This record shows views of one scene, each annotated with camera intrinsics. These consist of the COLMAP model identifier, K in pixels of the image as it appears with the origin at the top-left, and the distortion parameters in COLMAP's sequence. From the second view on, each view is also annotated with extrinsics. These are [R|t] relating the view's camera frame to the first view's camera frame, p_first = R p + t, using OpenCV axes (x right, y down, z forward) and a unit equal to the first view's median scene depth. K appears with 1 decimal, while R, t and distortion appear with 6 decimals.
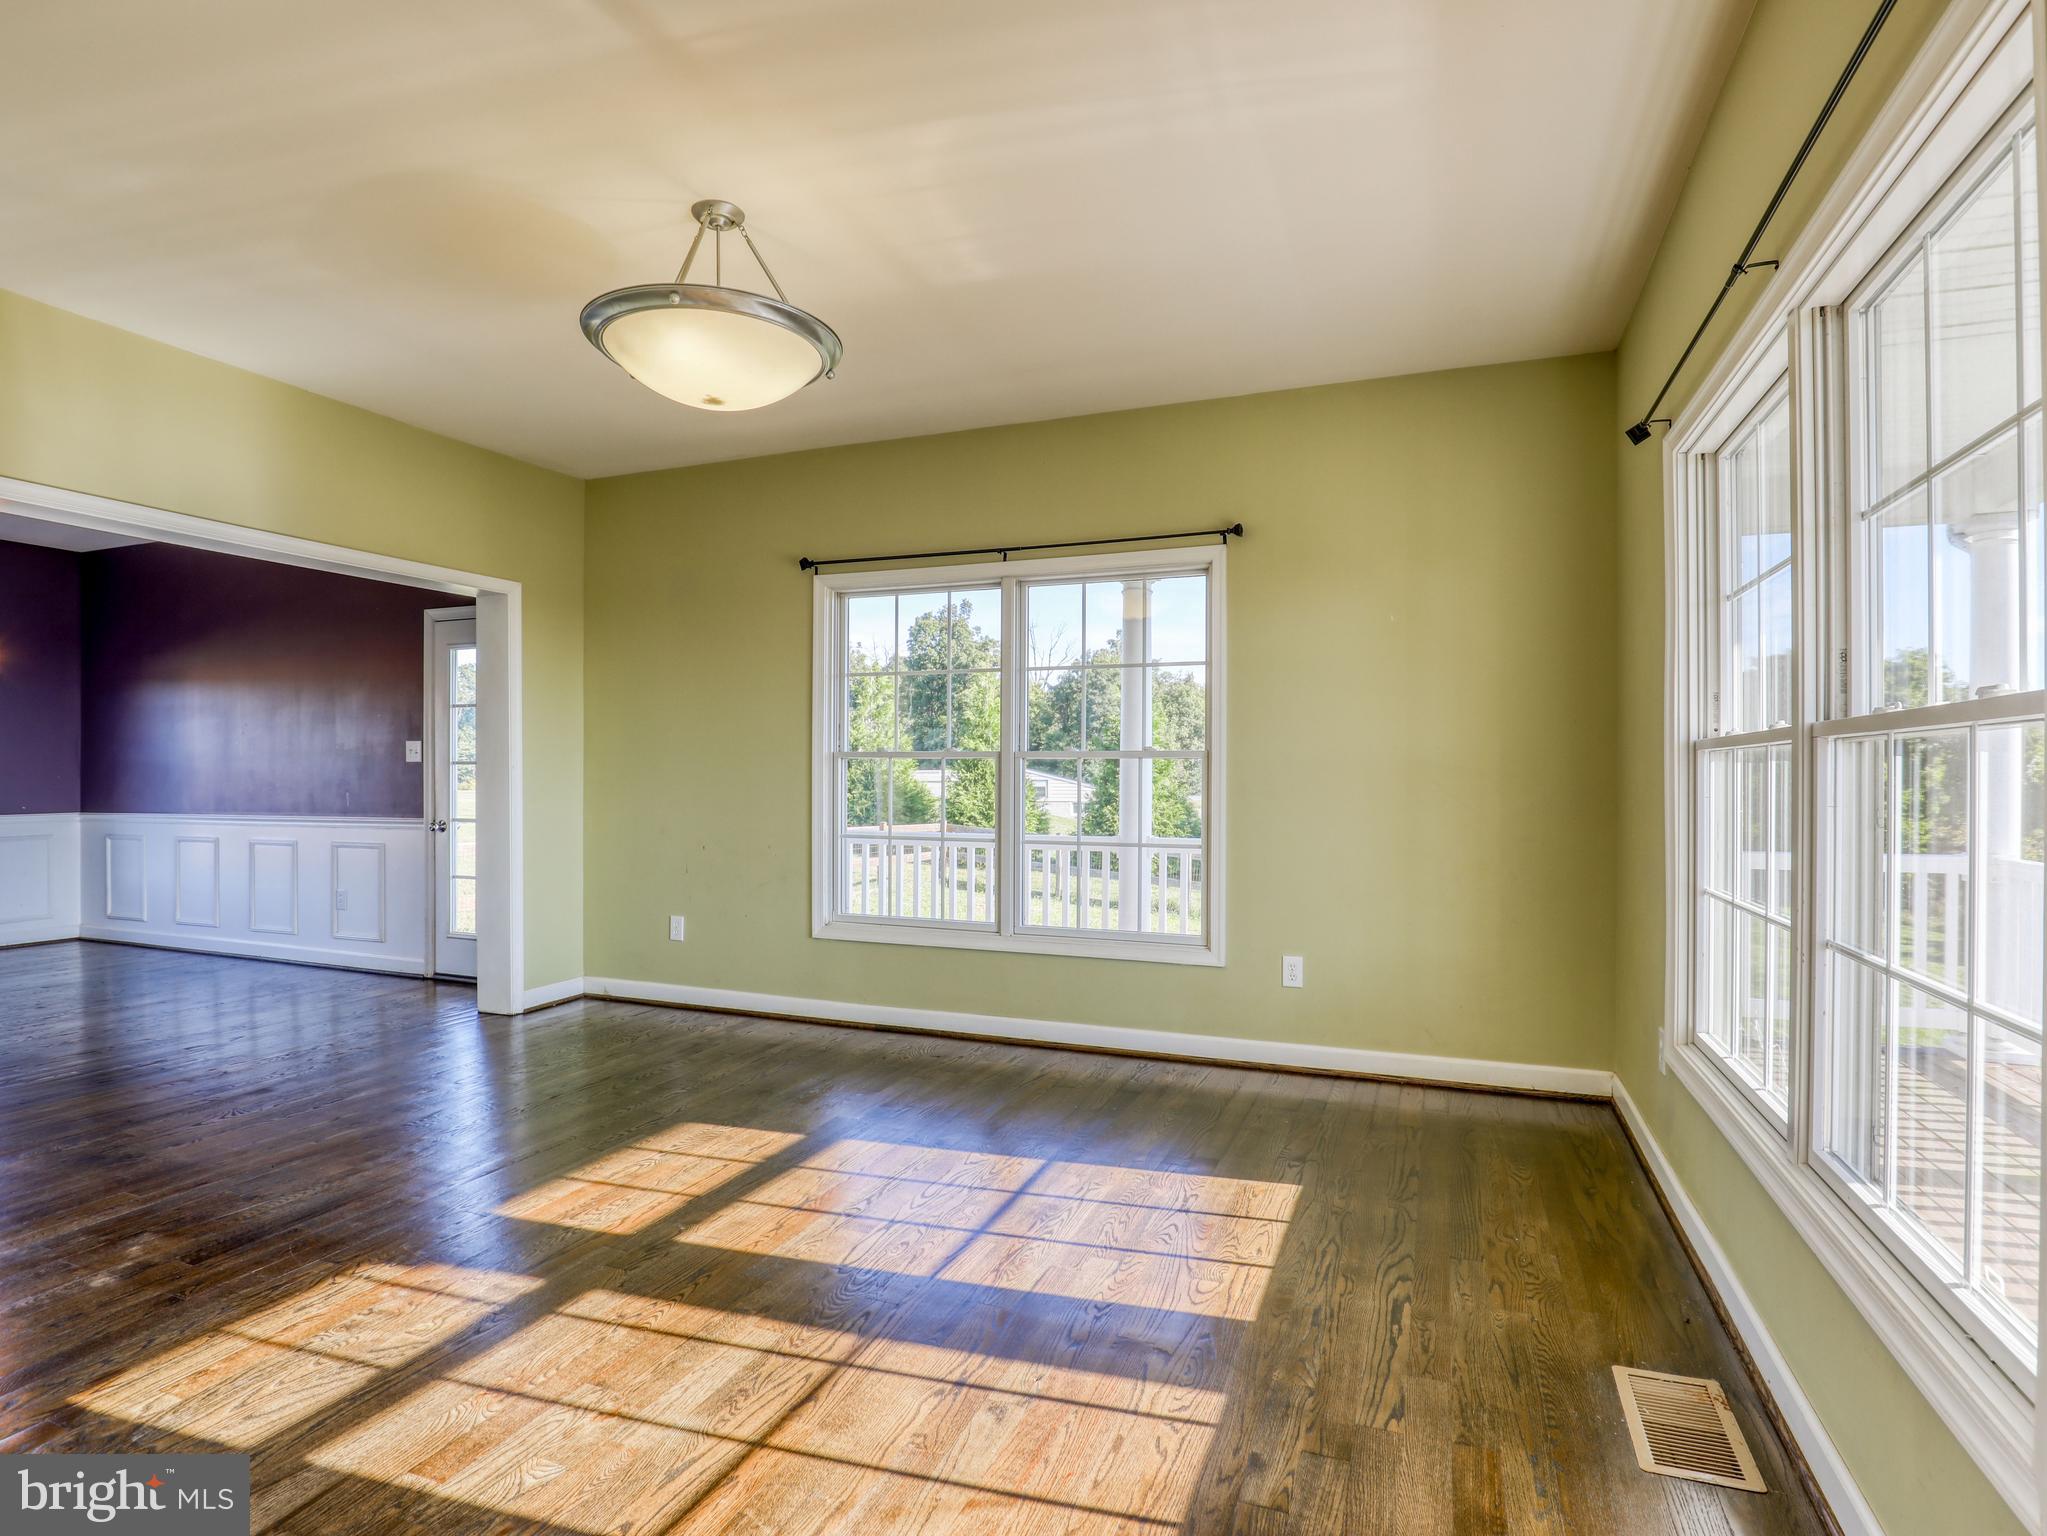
lens RADIAL K [[1045.6, 0, 1026.6], [0, 1045.6, 773.6], [0, 0, 1]] dist [-0.028332, 0.000925]
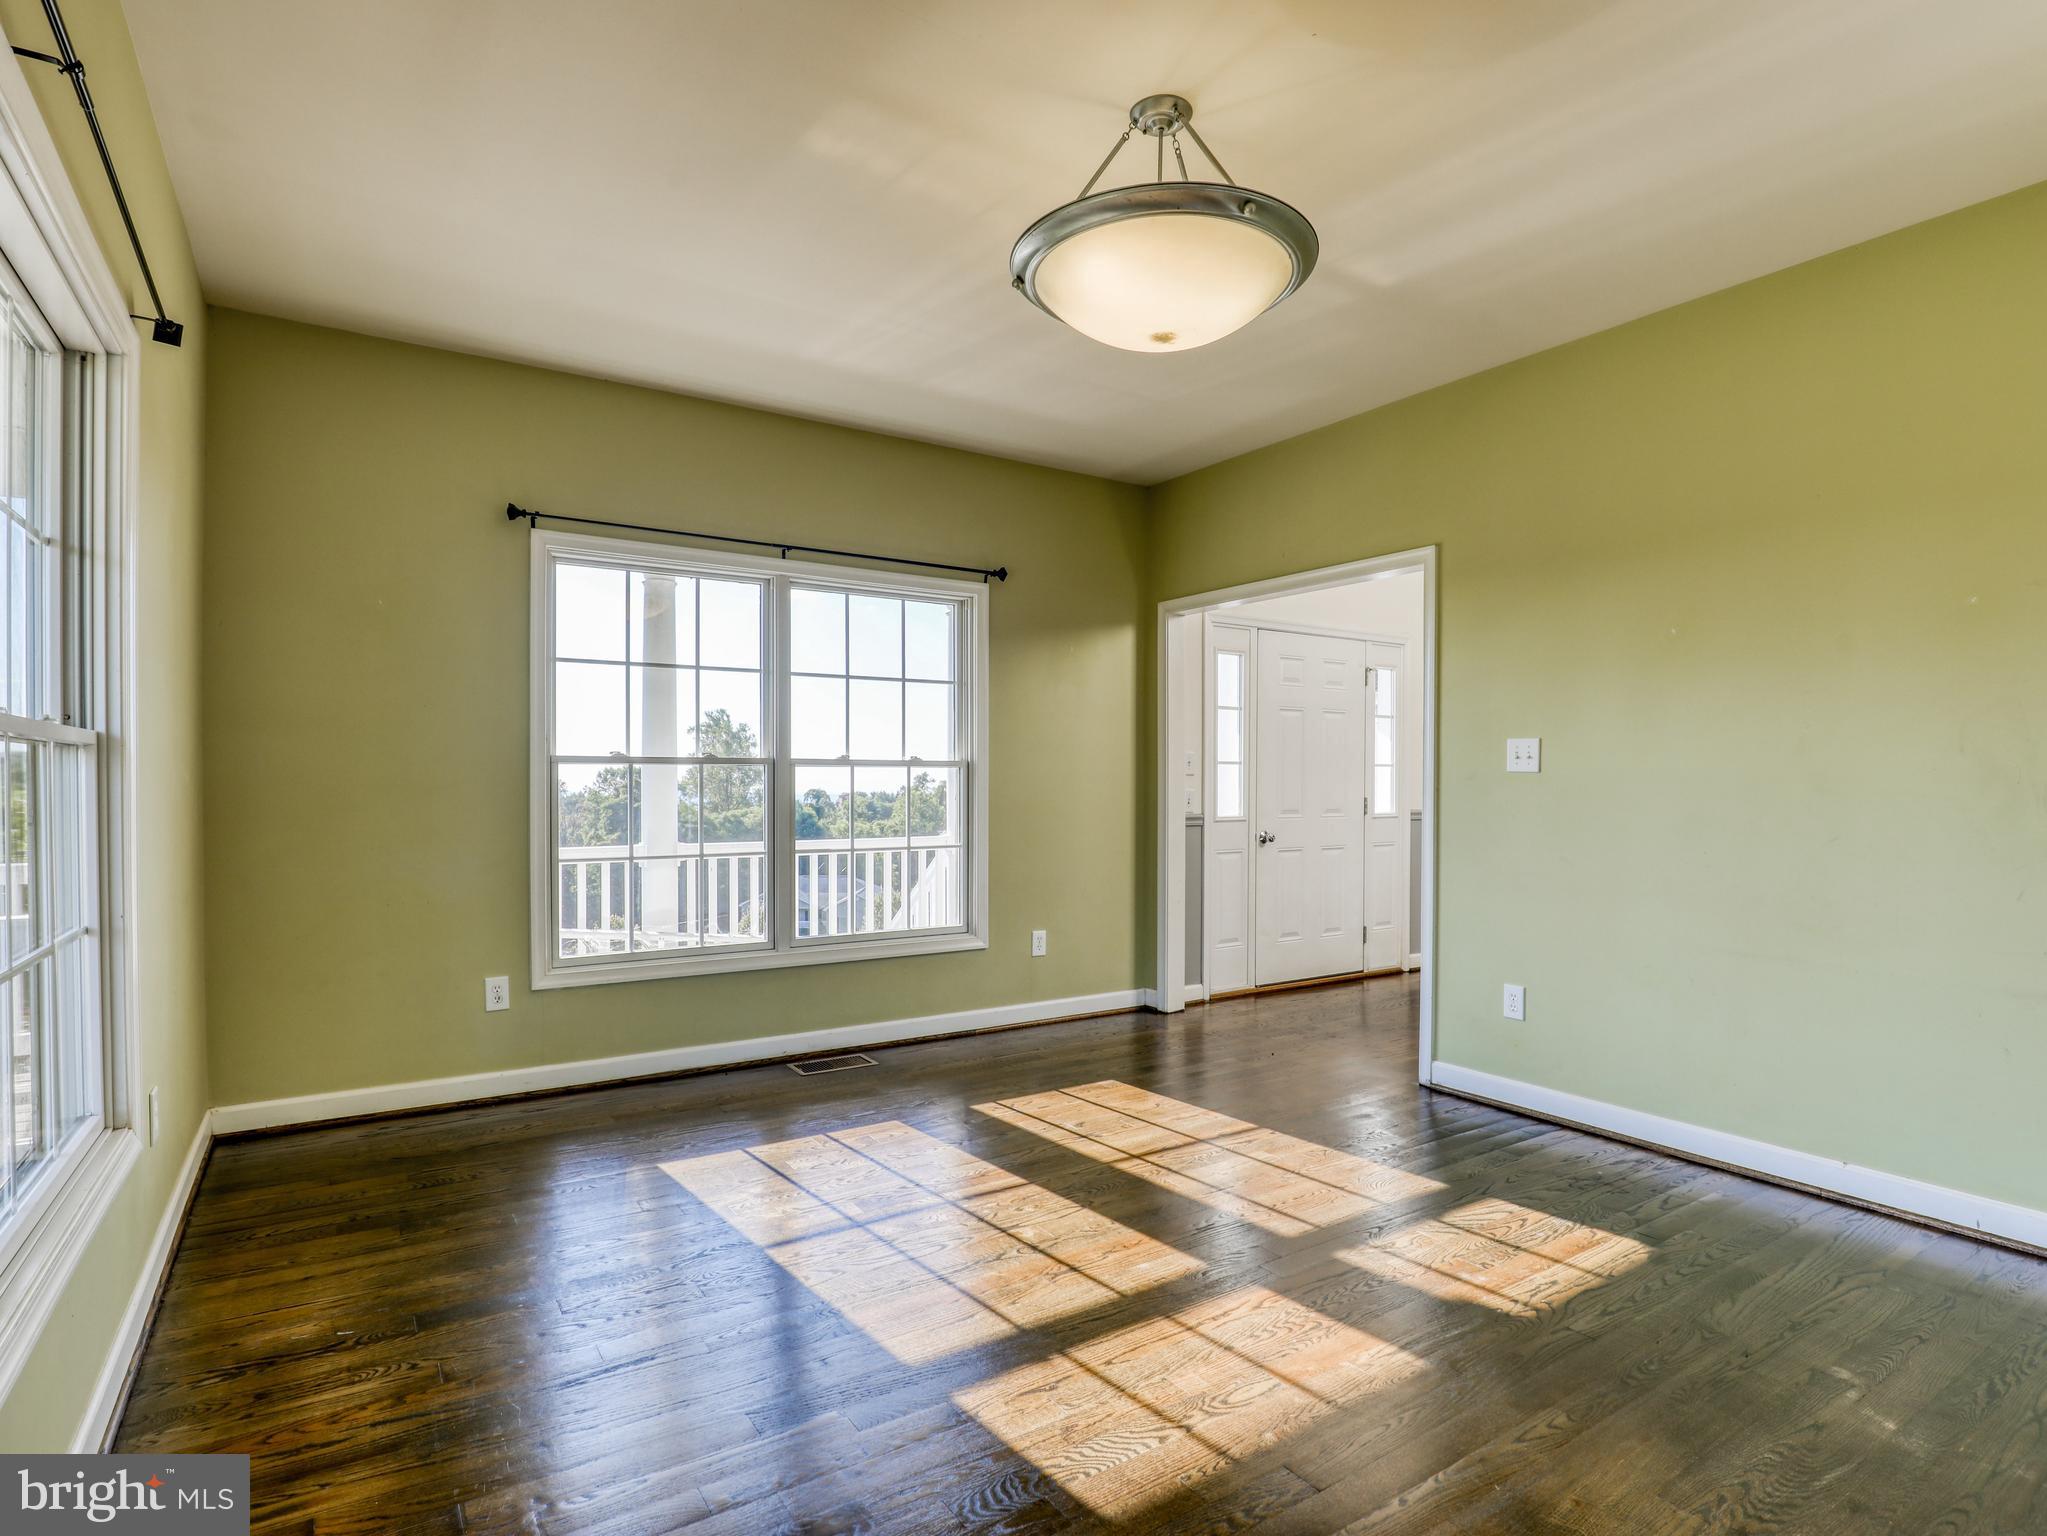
lens RADIAL K [[1045.6, 0, 1033.1], [0, 1045.6, 776.2], [0, 0, 1]] dist [-0.028332, 0.000925]
pose [[-0.814286, -0.002927, 0.580457, -0.755281], [-0.000235, 0.999989, 0.004713, -0.007636], [-0.580464, 0.003701, -0.814277, 1.859102]]
